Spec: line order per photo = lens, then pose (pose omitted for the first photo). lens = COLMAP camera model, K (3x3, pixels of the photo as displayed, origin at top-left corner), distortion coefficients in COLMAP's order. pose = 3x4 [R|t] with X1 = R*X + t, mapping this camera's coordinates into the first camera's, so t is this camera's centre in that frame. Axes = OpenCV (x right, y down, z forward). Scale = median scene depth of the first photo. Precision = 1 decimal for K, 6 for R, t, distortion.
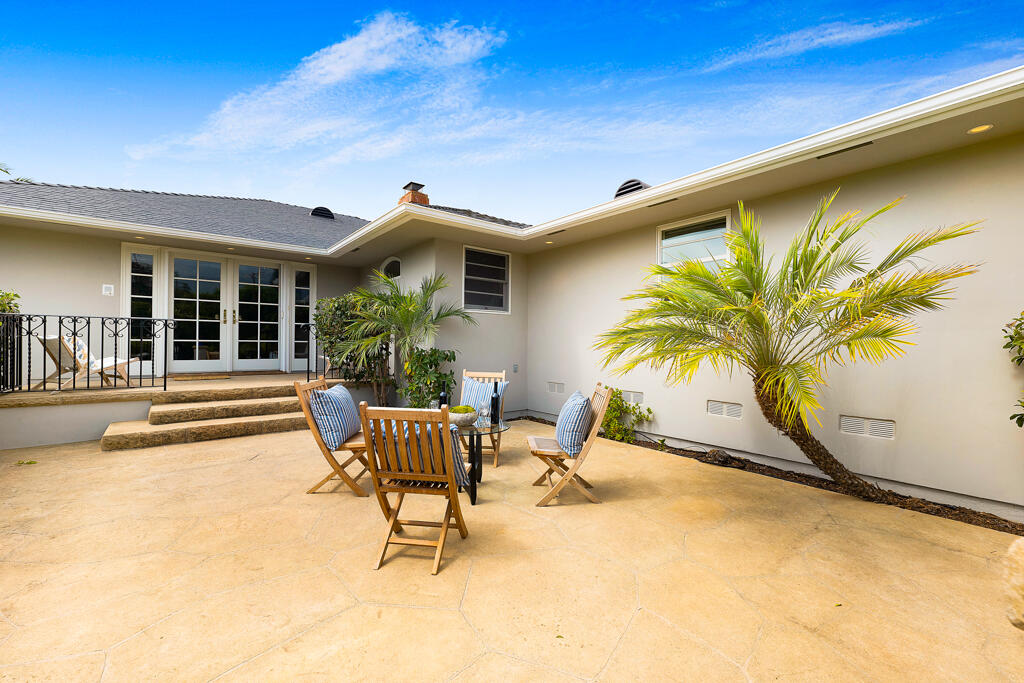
lens RADIAL K [[418.0, 0, 507.6], [0, 418.0, 343.8], [0, 0, 1]] dist [0.005576, 0.000681]
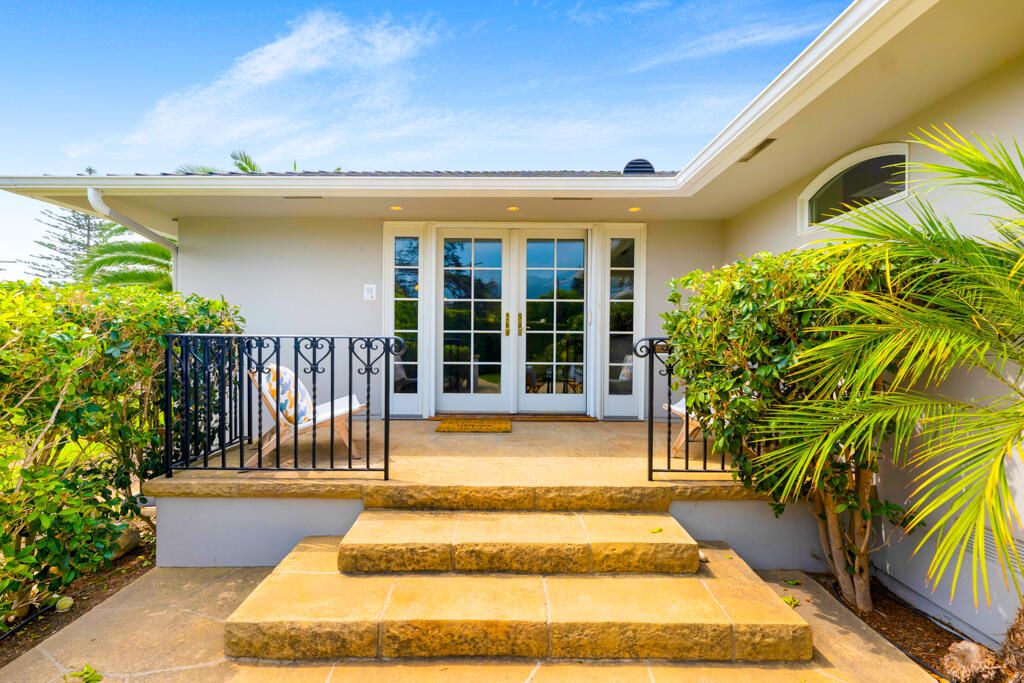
lens RADIAL K [[418.0, 0, 510.3], [0, 418.0, 342.1], [0, 0, 1]] dist [0.005576, 0.000681]
pose [[0.787955, -0.000008, -0.615732, -0.300773], [-0.000493, 1.000000, -0.000644, -0.039292], [0.615732, 0.000811, 0.787955, 0.533621]]
